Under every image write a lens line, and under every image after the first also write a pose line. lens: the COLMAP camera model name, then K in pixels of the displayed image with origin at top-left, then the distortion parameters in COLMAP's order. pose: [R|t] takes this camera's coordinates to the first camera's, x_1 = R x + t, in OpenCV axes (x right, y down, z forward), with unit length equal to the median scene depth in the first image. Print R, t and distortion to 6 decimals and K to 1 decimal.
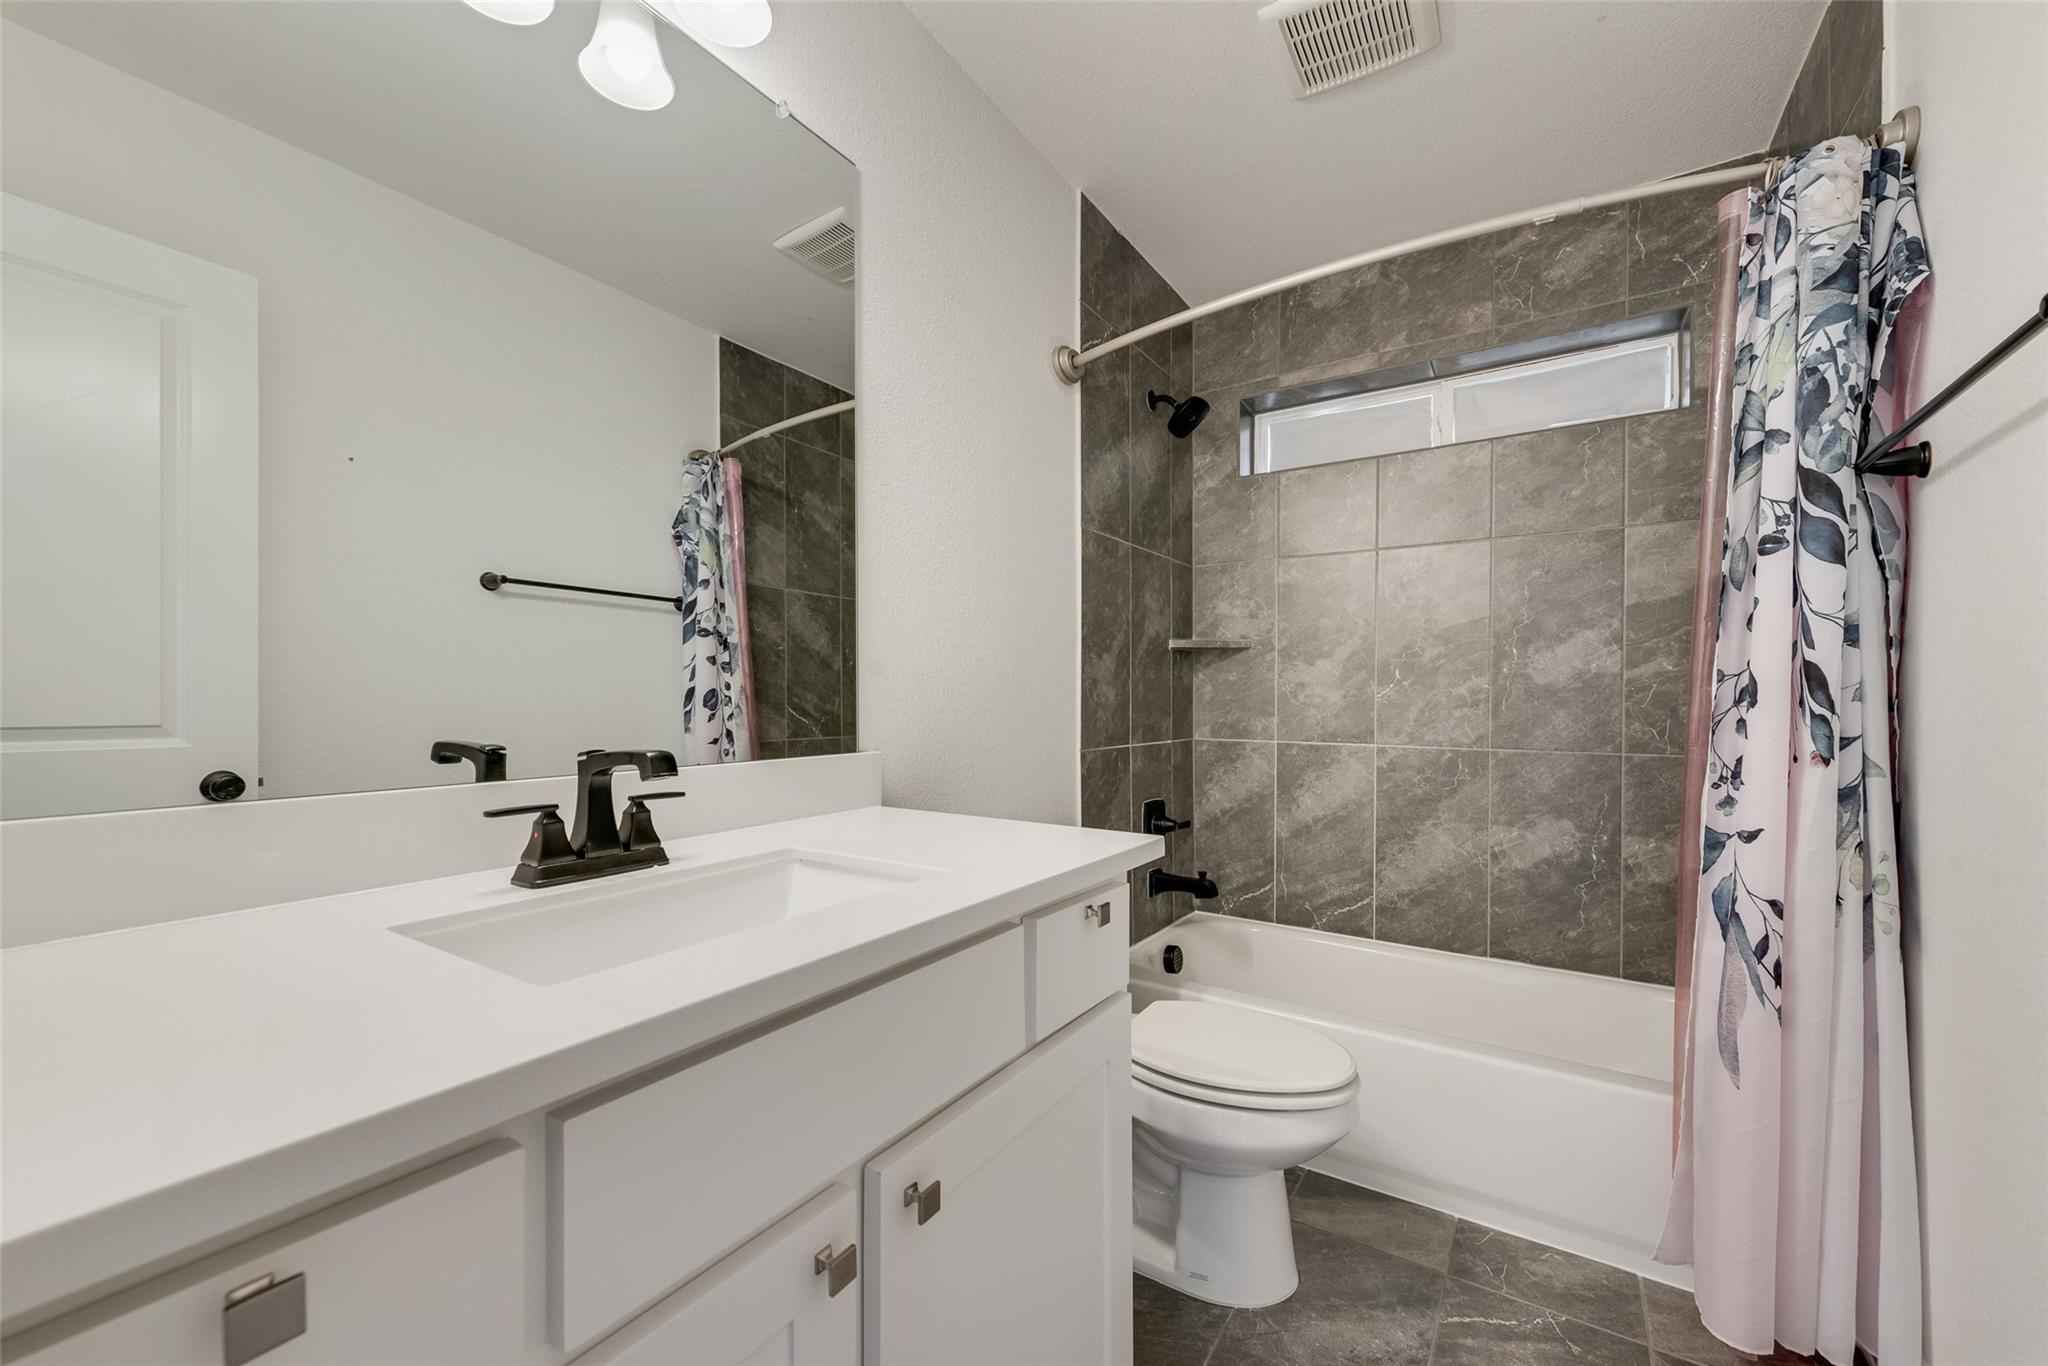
lens RADIAL K [[807.0, 0, 1022.7], [0, 807.0, 695.6], [0, 0, 1]] dist [0.016621, -0.003074]
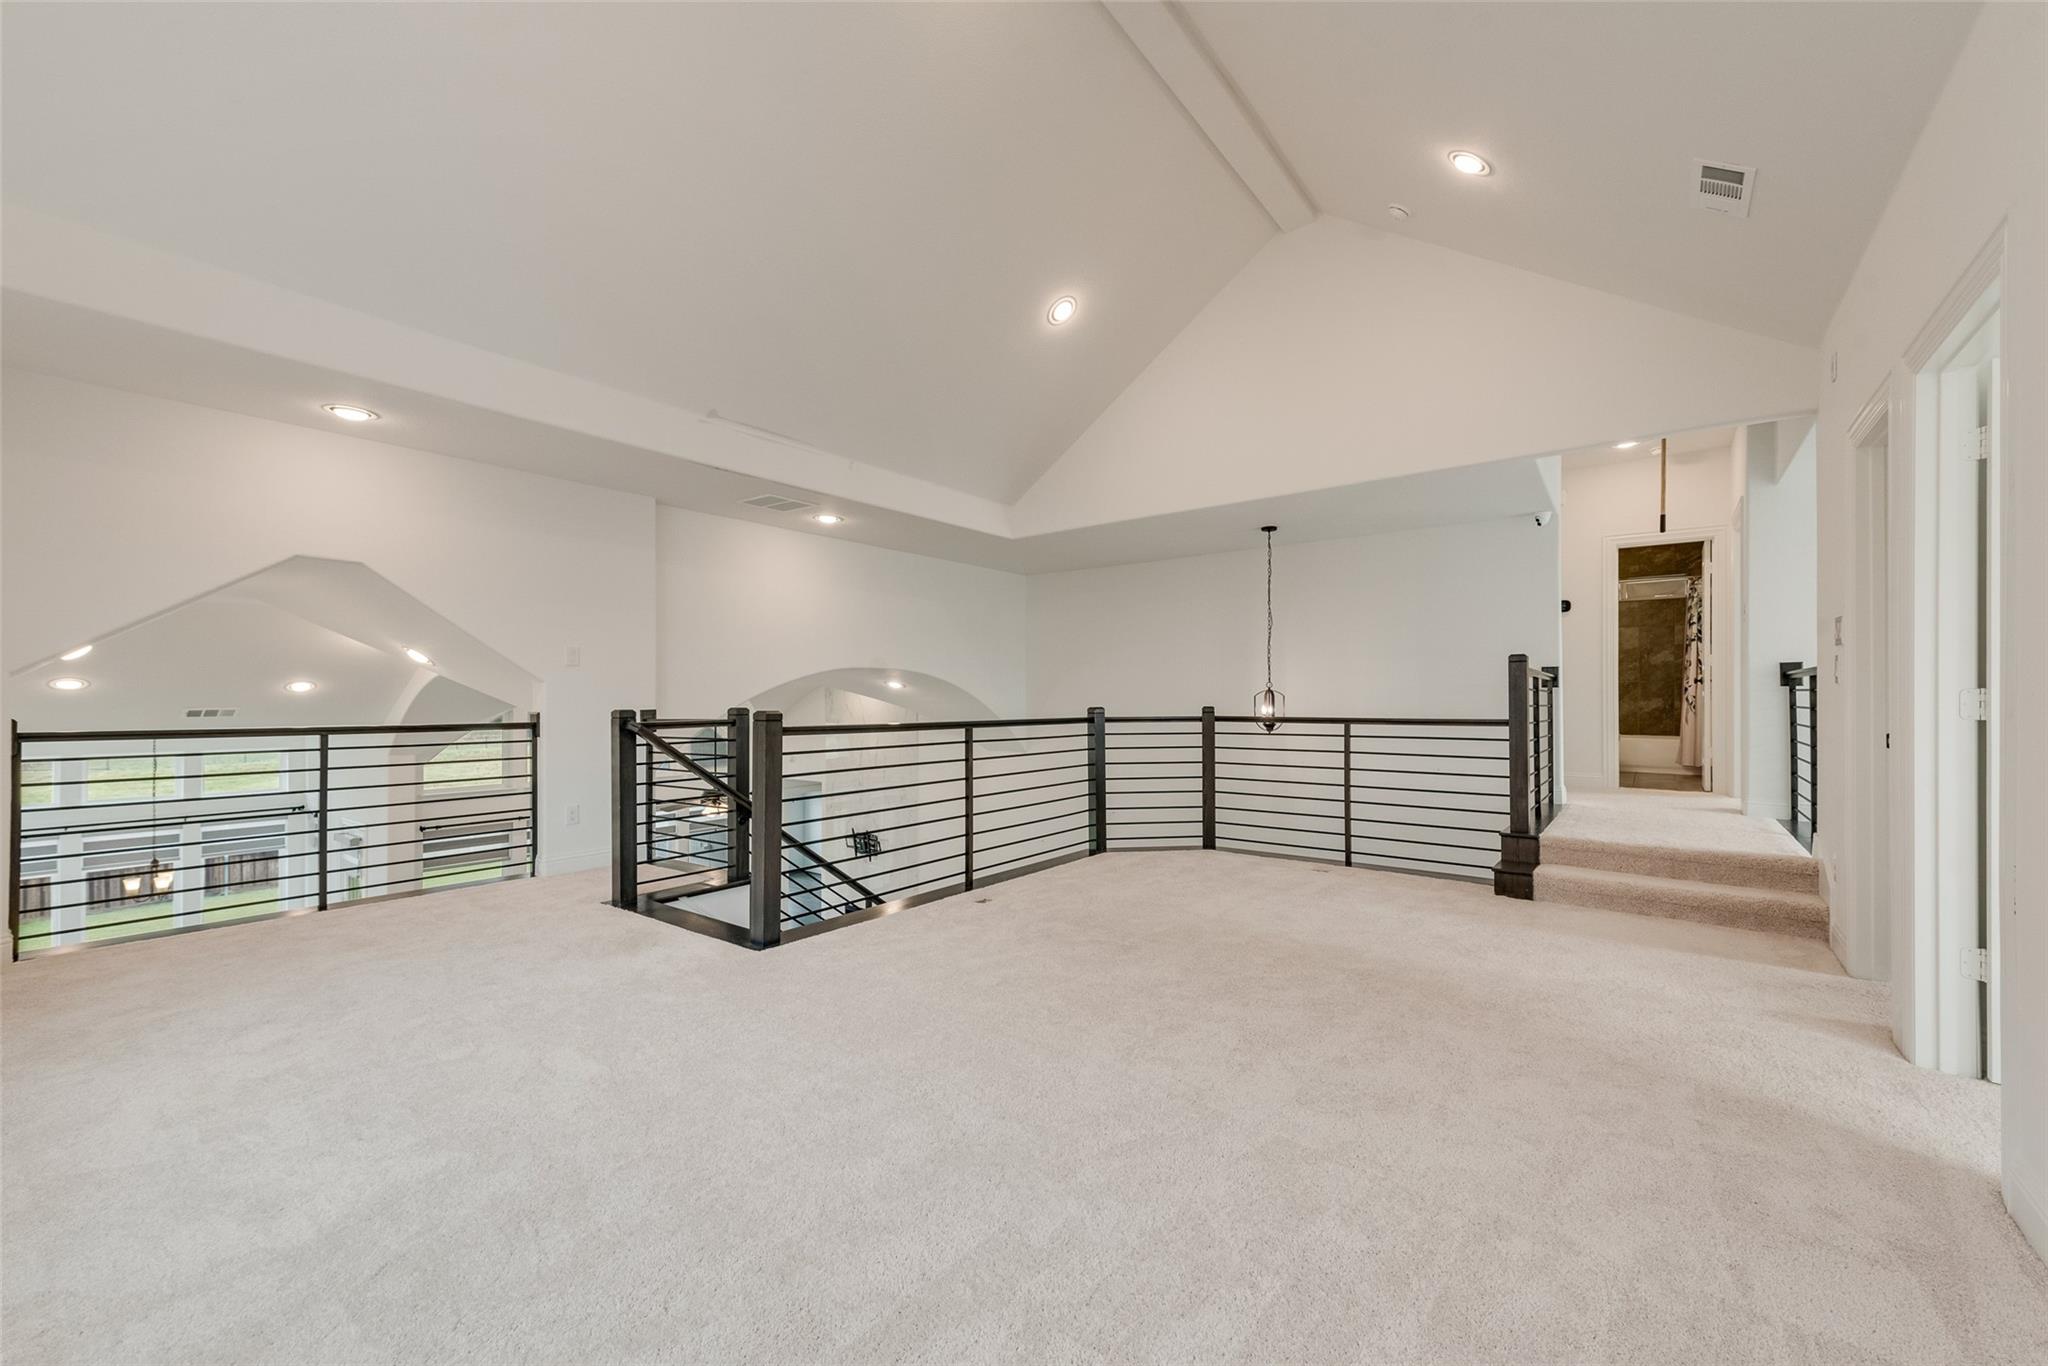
lens RADIAL K [[807.0, 0, 1022.7], [0, 807.0, 695.6], [0, 0, 1]] dist [0.016621, -0.003074]
pose [[0.997063, -0.001762, -0.076568, -1.932780], [0.001649, 0.999997, -0.001543, 0.127174], [0.076570, 0.001412, 0.997063, -2.908414]]
